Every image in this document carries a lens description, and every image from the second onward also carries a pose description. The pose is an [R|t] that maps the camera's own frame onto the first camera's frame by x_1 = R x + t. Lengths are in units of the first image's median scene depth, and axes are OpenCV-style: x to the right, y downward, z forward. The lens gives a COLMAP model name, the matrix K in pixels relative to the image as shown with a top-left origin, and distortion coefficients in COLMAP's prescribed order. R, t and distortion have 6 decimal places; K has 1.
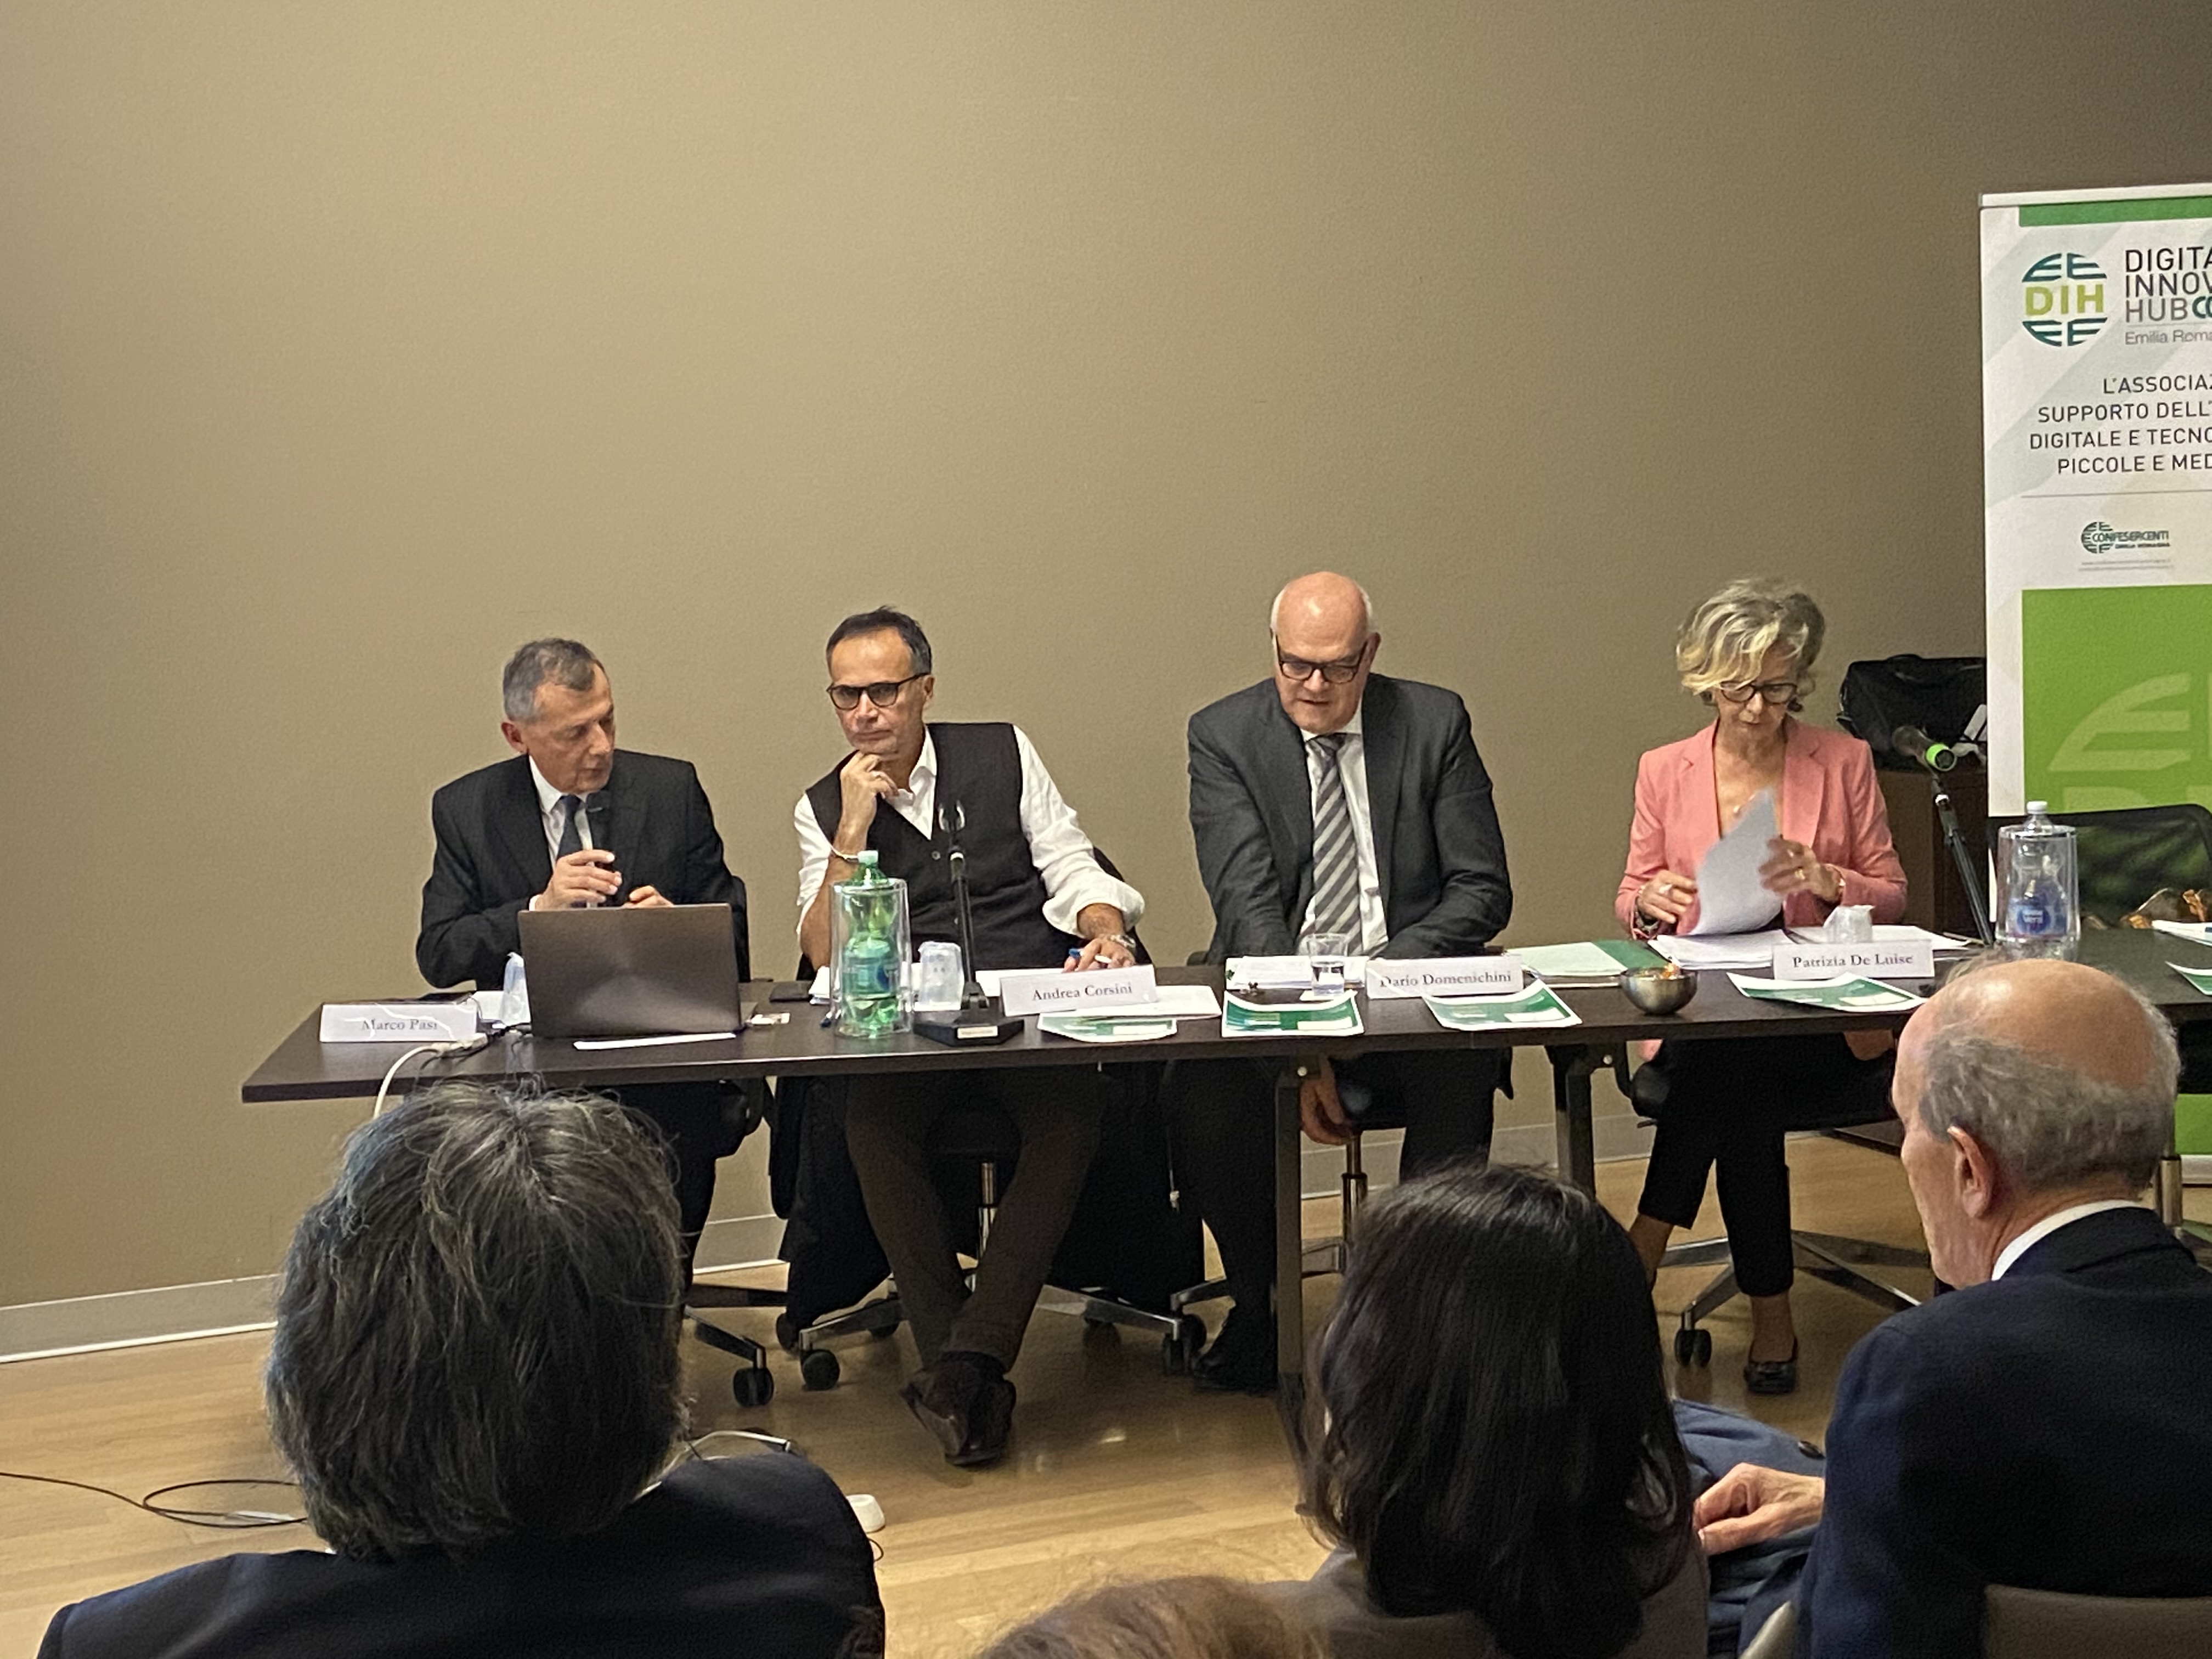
lens RADIAL K [[3820.7, 0, 1106.0], [0, 3820.7, 829.5], [0, 0, 1]] dist [0.127125, -0.046103]
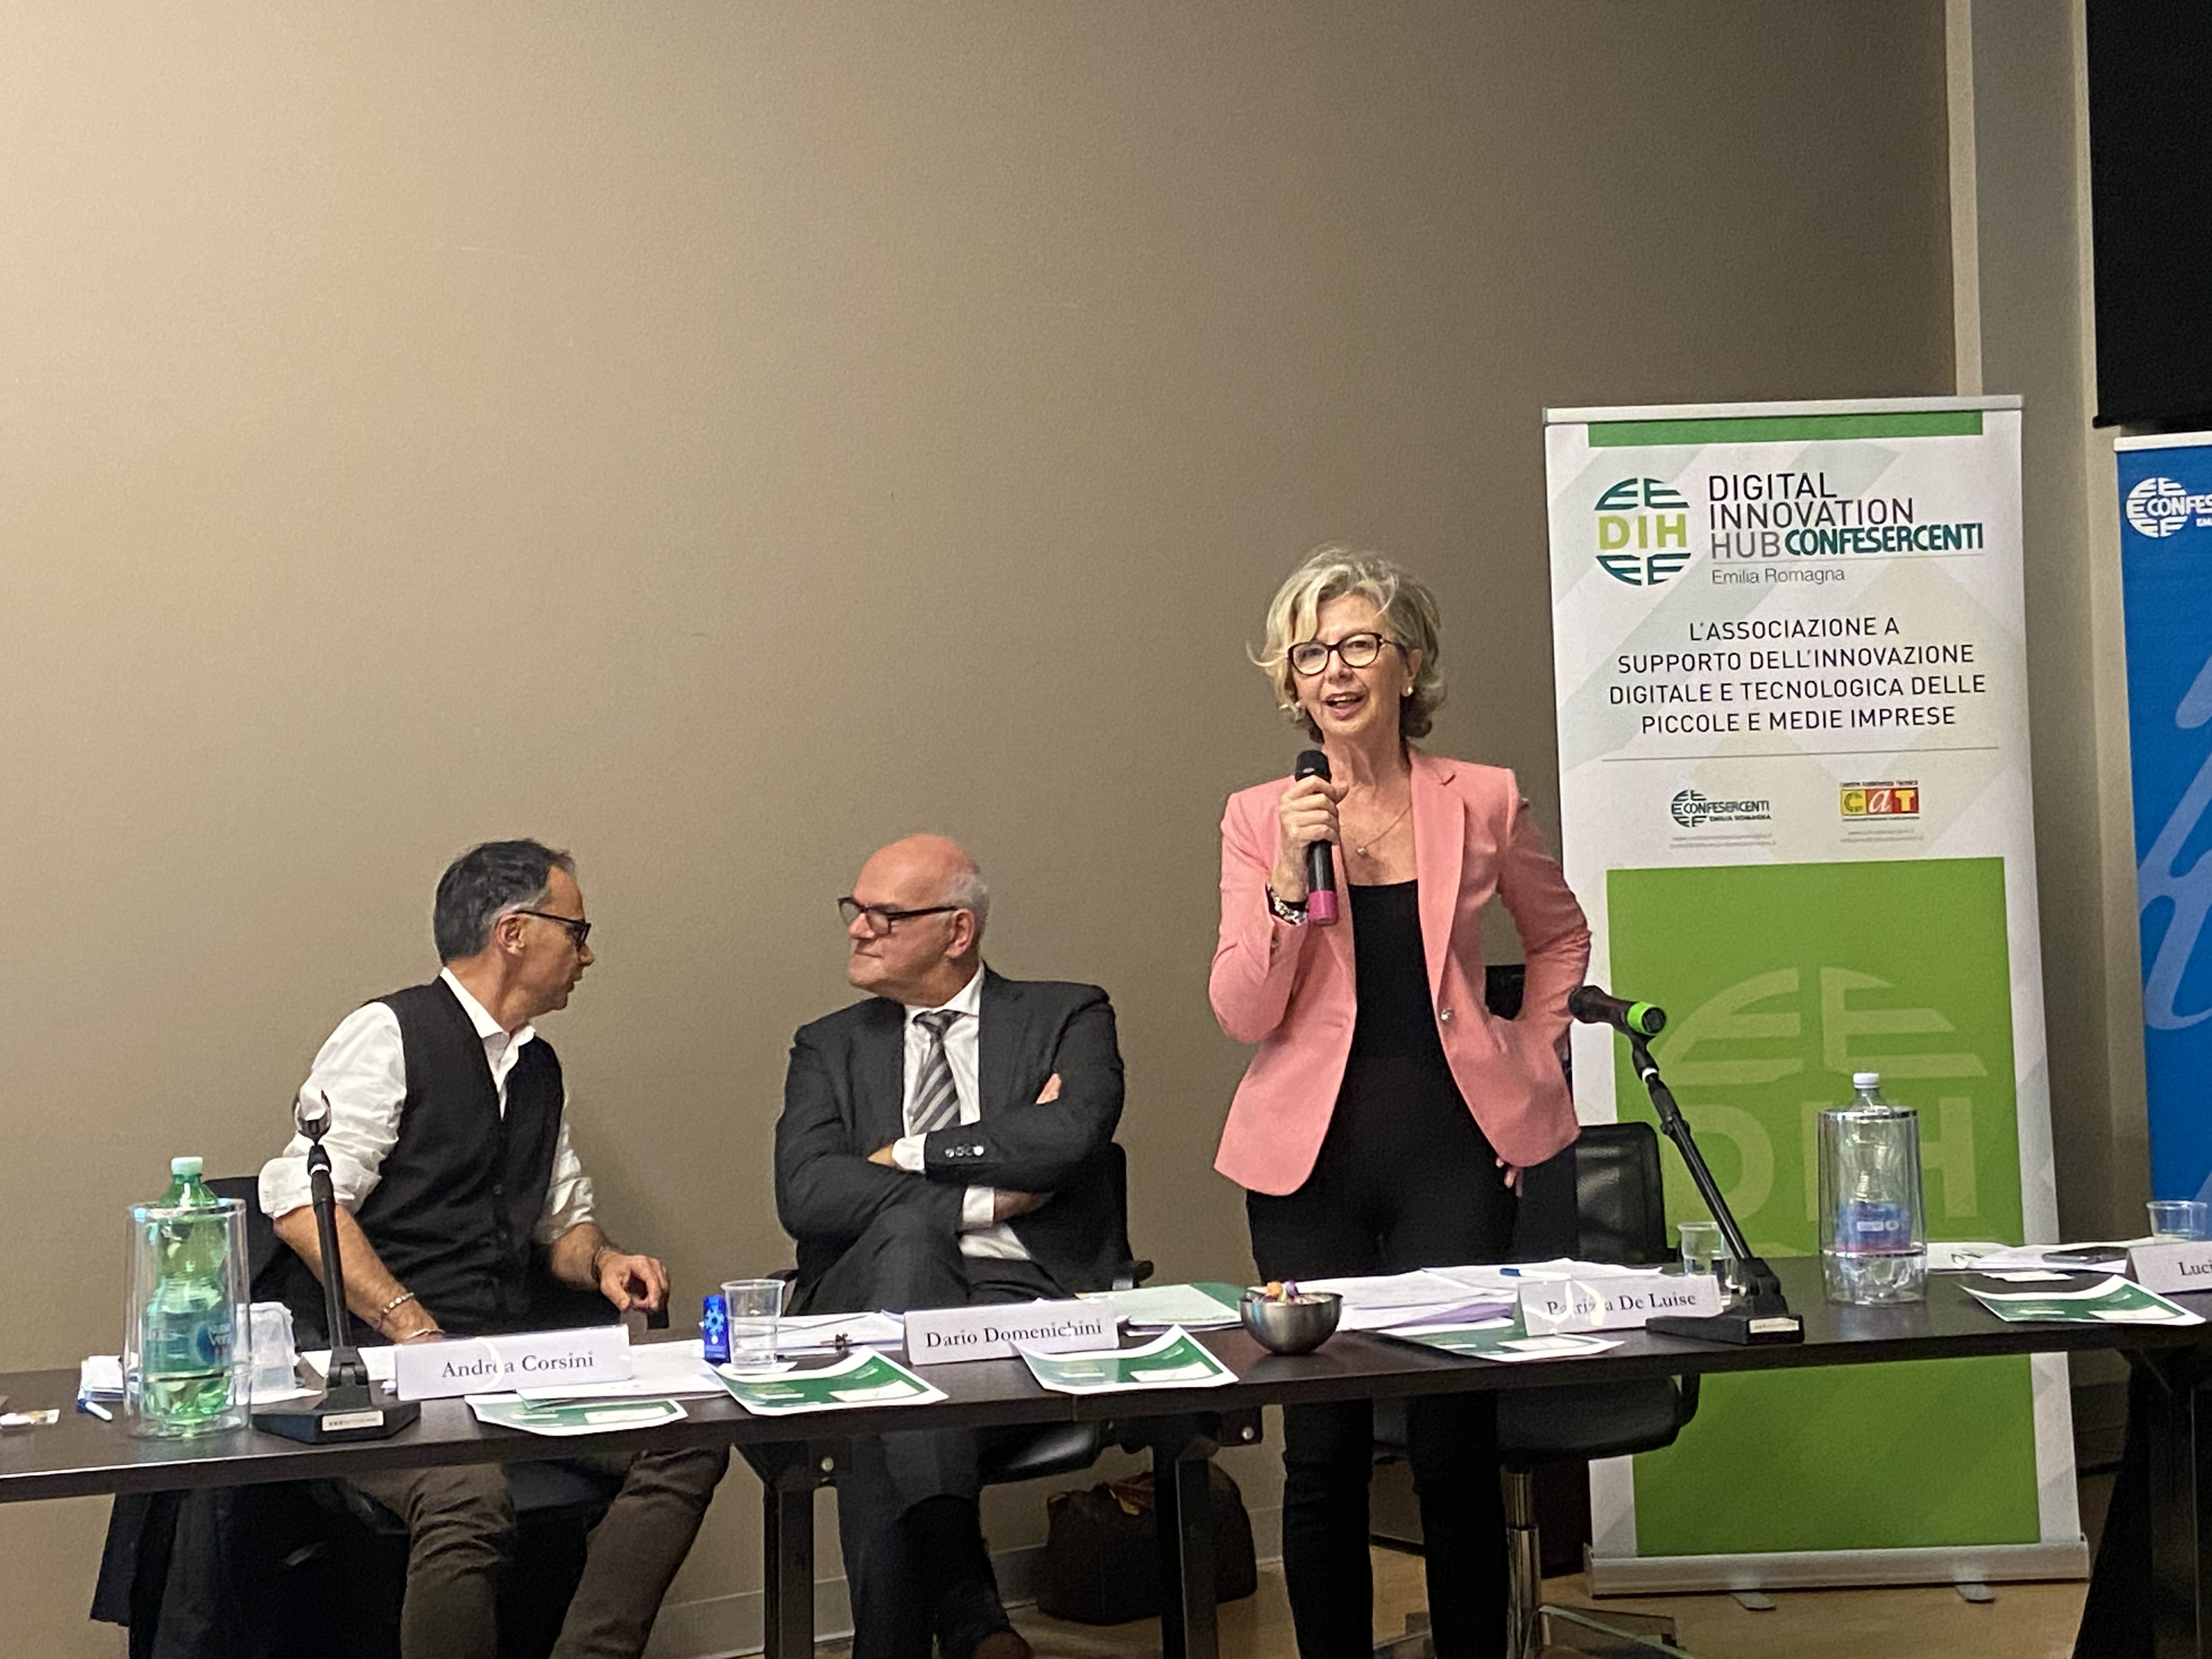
lens RADIAL K [[3402.8, 0, 1106.0], [0, 3402.8, 829.5], [0, 0, 1]] dist [0.021292, 0.126108]
pose [[0.979001, 0.007684, 0.203711, -0.021271], [0.019364, 0.991265, -0.130452, 0.024335], [-0.202934, 0.131658, 0.970301, 0.301294]]
